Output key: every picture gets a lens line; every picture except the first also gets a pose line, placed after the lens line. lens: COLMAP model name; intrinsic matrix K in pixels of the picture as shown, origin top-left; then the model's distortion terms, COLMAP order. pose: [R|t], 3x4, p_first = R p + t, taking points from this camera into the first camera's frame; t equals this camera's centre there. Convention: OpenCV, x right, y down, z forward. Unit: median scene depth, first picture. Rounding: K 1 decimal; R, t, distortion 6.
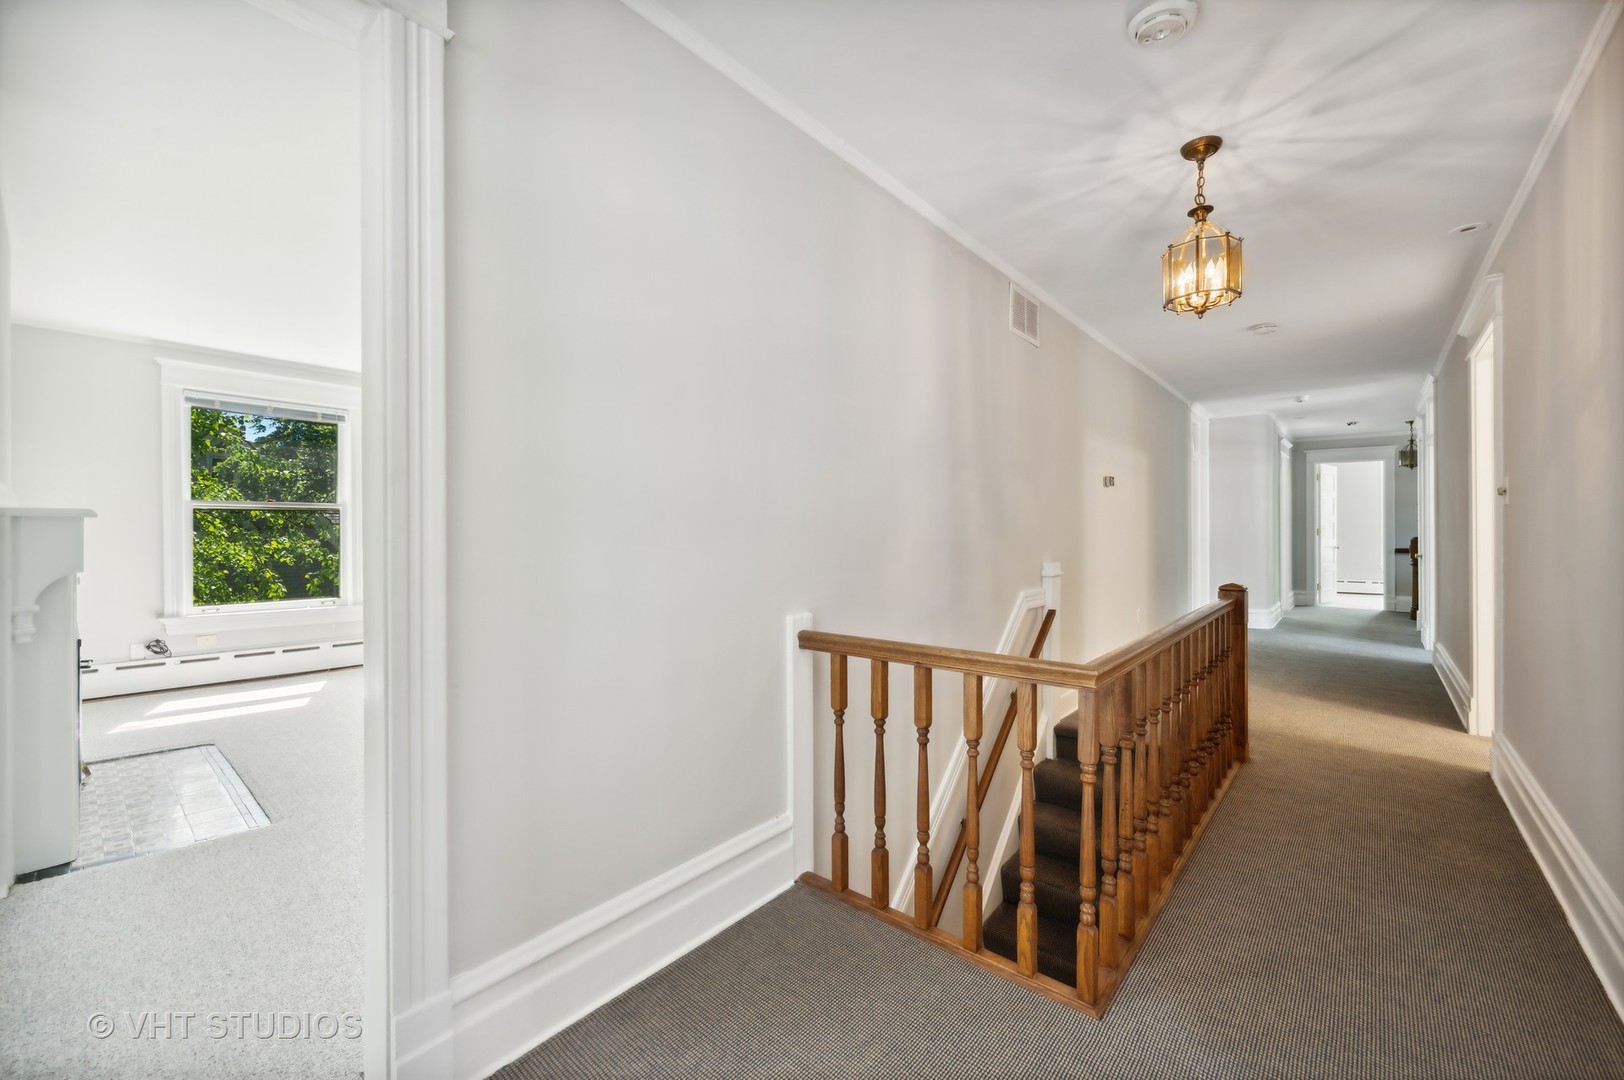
lens RADIAL K [[658.1, 0, 816.7], [0, 658.1, 533.4], [0, 0, 1]] dist [0.000916, 0.000032]
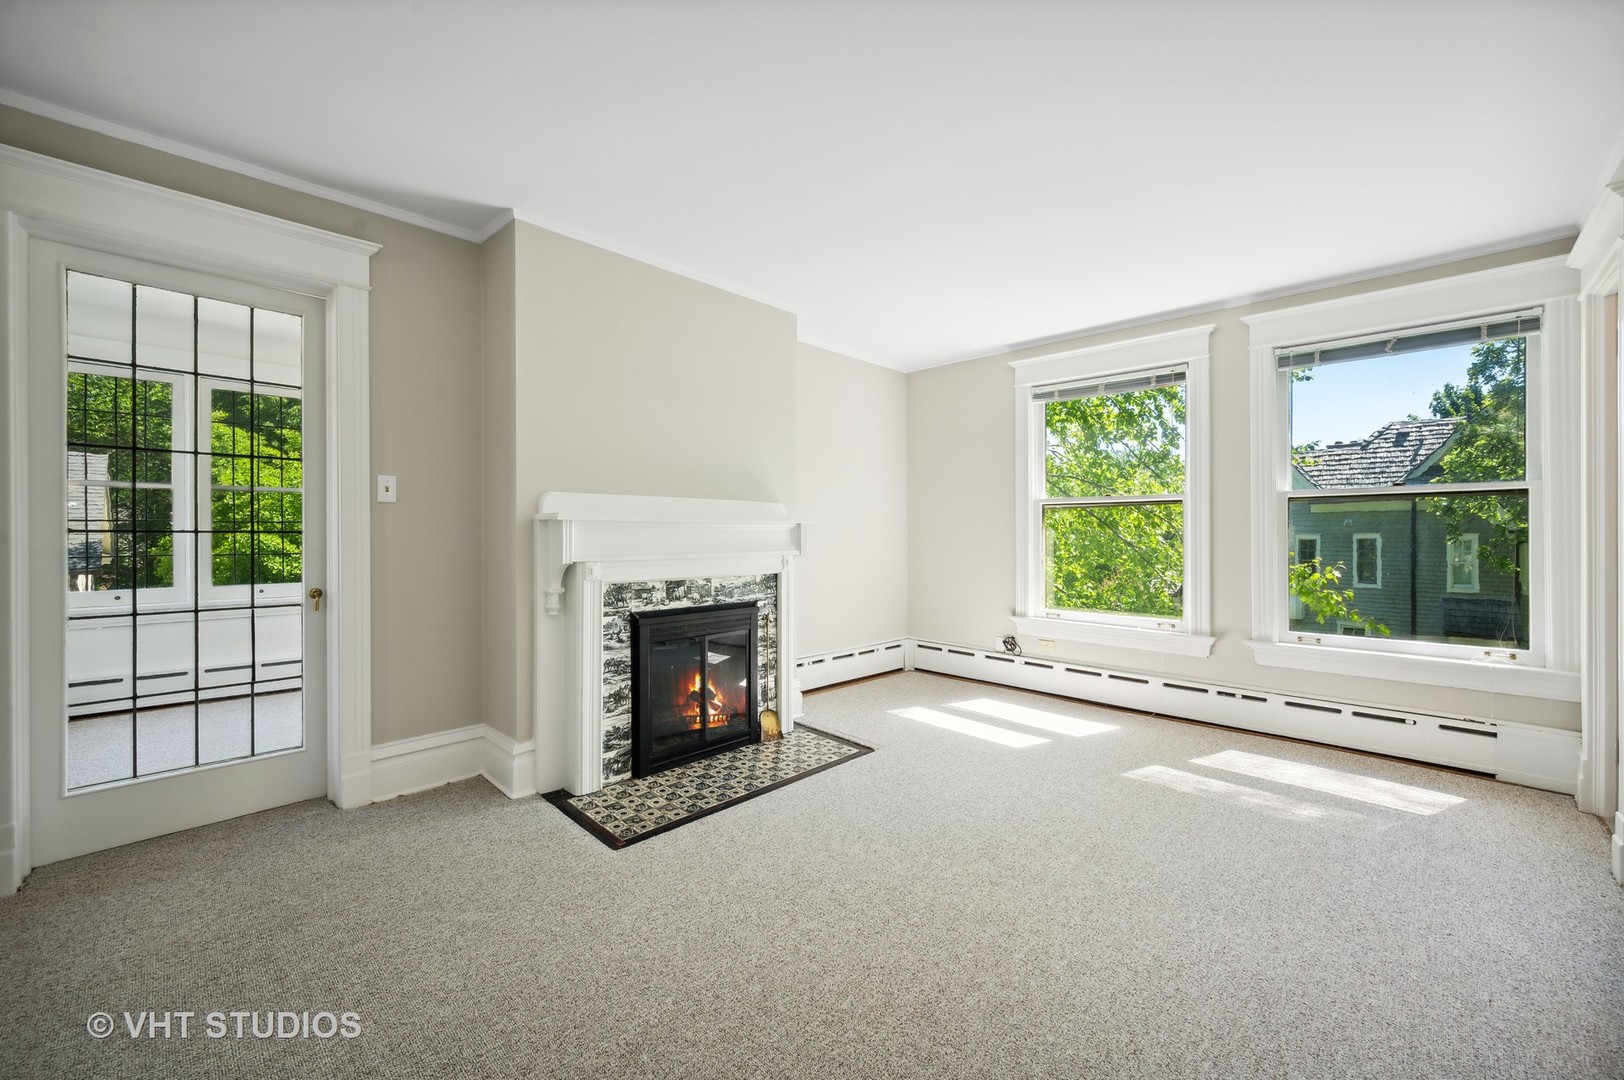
lens RADIAL K [[658.1, 0, 816.7], [0, 658.1, 533.4], [0, 0, 1]] dist [0.000916, 0.000032]
pose [[-0.035204, 0.001303, -0.999379, 0.033976], [-0.013197, 0.999911, 0.001769, 0.002896], [0.999293, 0.013251, -0.035183, 0.733957]]
